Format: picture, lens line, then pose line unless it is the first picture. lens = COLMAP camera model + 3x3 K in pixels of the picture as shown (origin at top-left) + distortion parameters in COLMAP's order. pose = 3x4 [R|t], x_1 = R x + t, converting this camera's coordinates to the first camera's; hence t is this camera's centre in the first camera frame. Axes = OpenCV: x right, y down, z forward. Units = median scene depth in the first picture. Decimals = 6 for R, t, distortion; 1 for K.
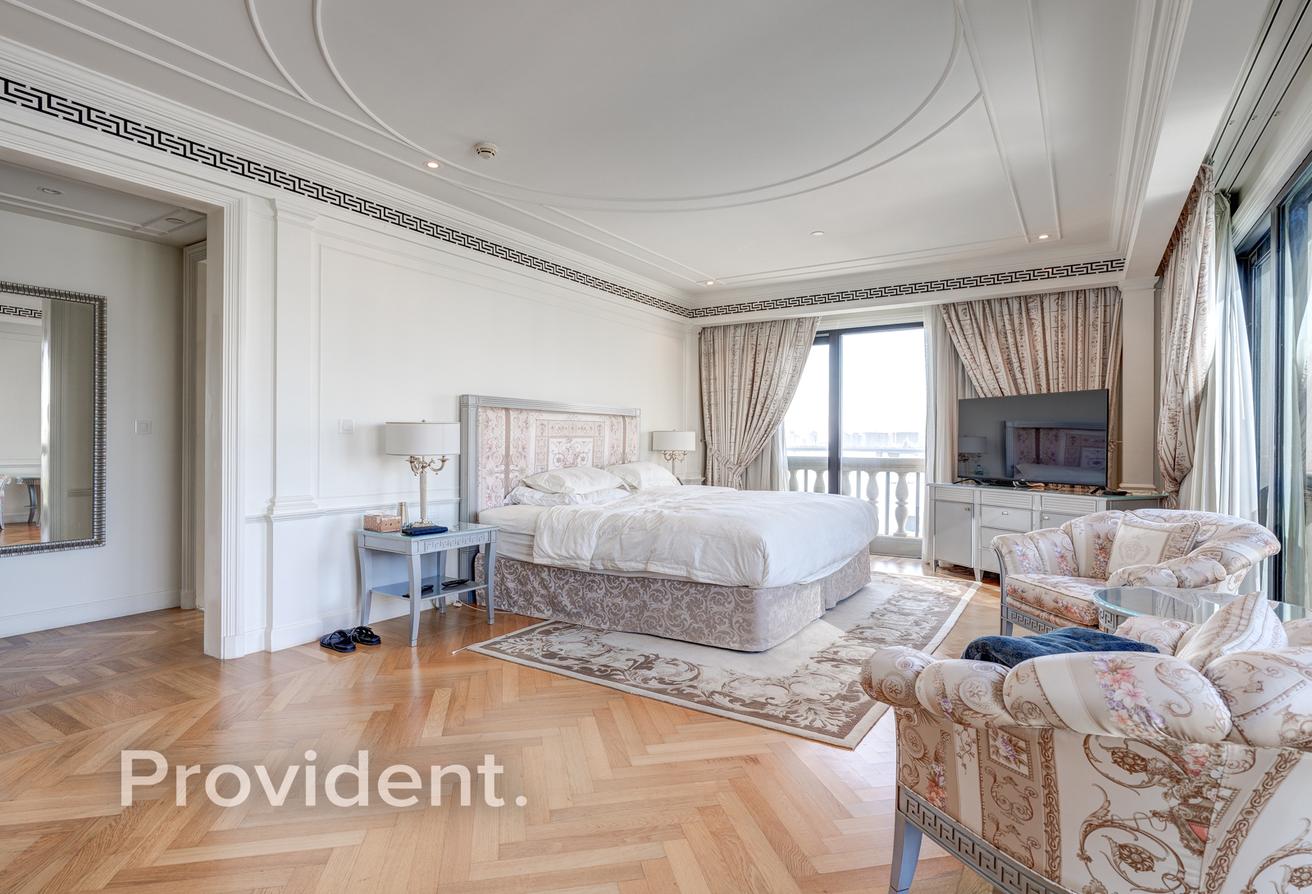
lens RADIAL K [[674.5, 0, 652.2], [0, 674.5, 447.7], [0, 0, 1]] dist [-0.005972, 0.000627]
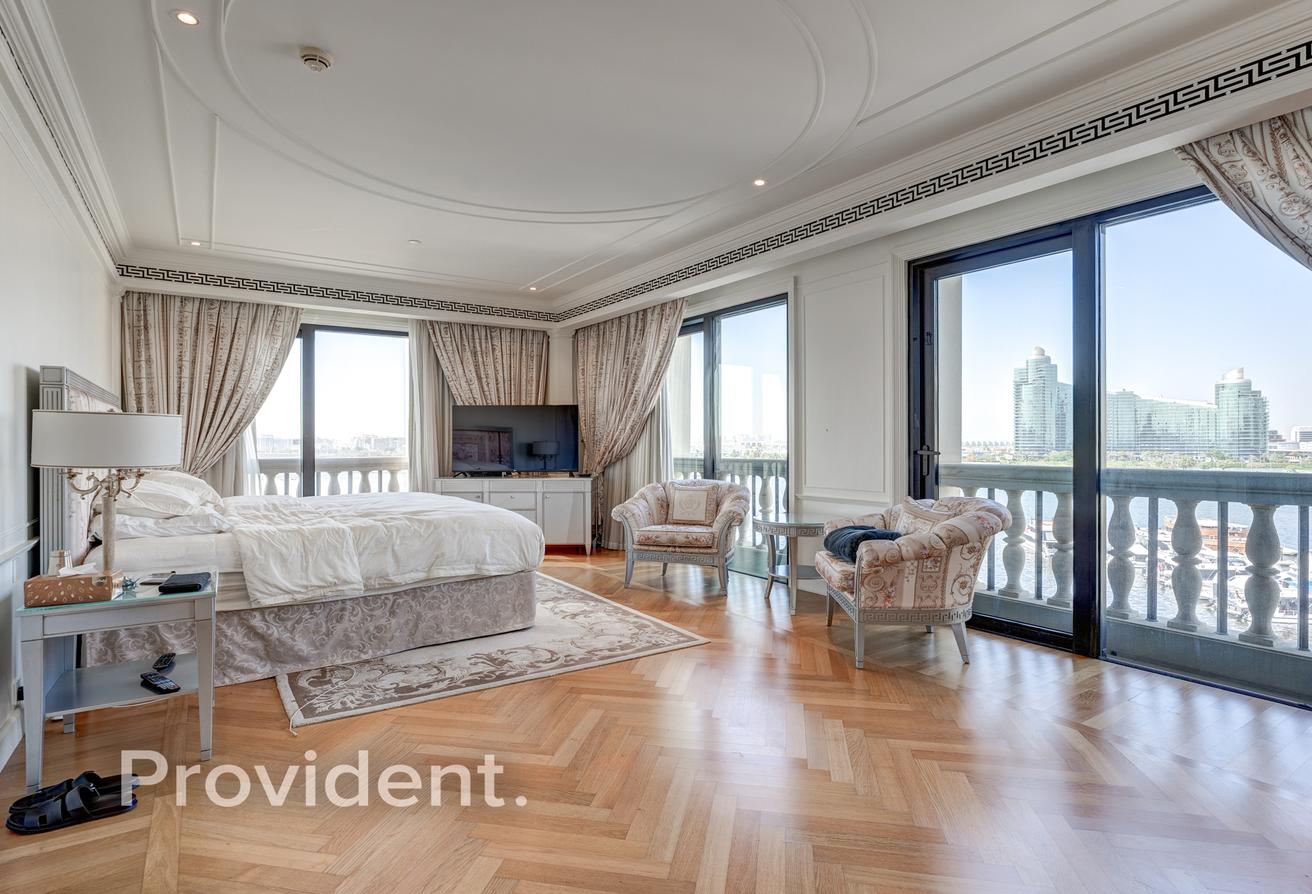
lens RADIAL K [[674.5, 0, 652.2], [0, 674.5, 447.7], [0, 0, 1]] dist [-0.005972, 0.000627]
pose [[0.393933, -0.013513, 0.919040, -0.728795], [0.013013, 0.999874, 0.009124, -0.006199], [-0.919047, 0.008365, 0.394059, 0.323891]]
